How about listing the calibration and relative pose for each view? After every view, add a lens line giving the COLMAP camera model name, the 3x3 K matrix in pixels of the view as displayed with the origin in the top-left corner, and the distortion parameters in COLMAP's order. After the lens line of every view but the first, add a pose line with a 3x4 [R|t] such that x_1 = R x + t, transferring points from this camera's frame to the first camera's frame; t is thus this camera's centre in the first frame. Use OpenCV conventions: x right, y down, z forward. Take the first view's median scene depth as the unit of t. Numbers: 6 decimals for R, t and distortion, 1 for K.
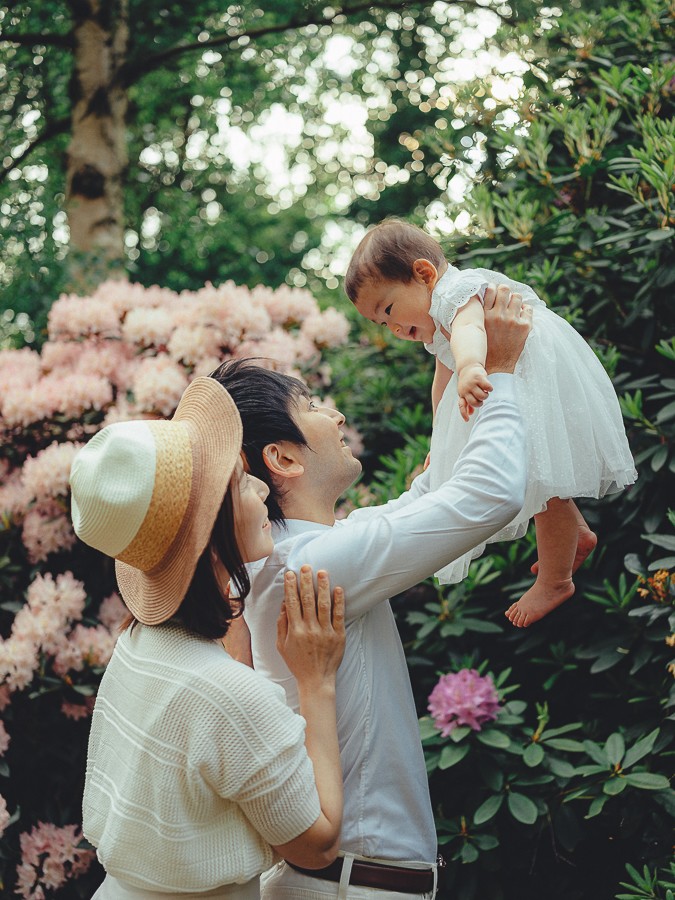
lens RADIAL K [[1305.6, 0, 337.5], [0, 1305.6, 450.0], [0, 0, 1]] dist [0.018015, -0.047381]
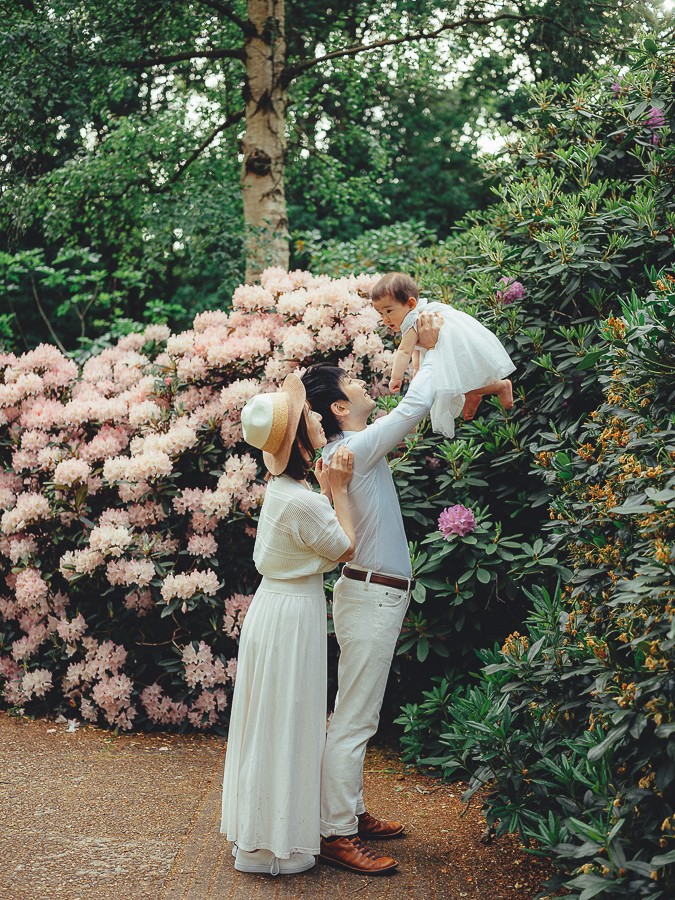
lens RADIAL K [[1334.3, 0, 337.5], [0, 1334.3, 450.0], [0, 0, 1]] dist [0.012486, 0.008269]
pose [[0.989880, -0.006019, -0.141778, 0.170605], [0.019053, 0.995691, 0.090752, -0.072575], [0.140621, -0.092535, 0.985730, -0.760821]]
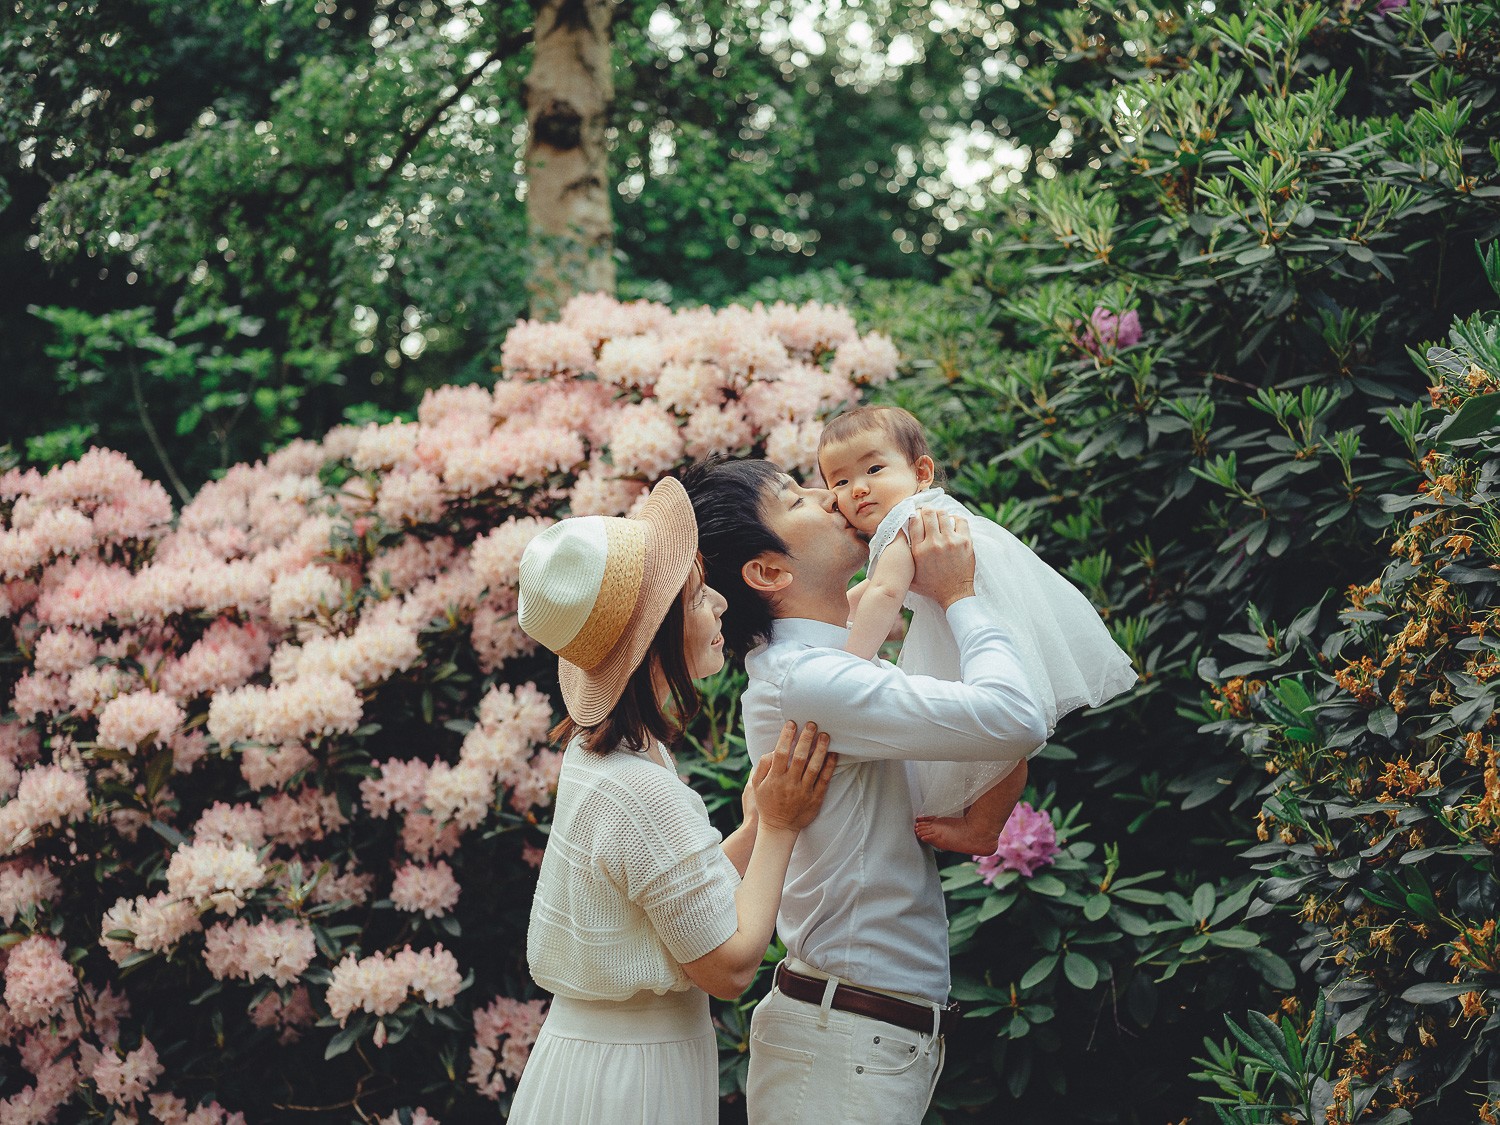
lens RADIAL K [[2176.0, 0, 750.0], [0, 2176.0, 562.5], [0, 0, 1]] dist [0.018015, -0.047381]
pose [[0.994148, -0.004826, -0.107922, 0.069466], [0.008217, 0.999486, 0.031002, -0.018738], [0.107717, -0.031707, 0.993676, -0.293583]]
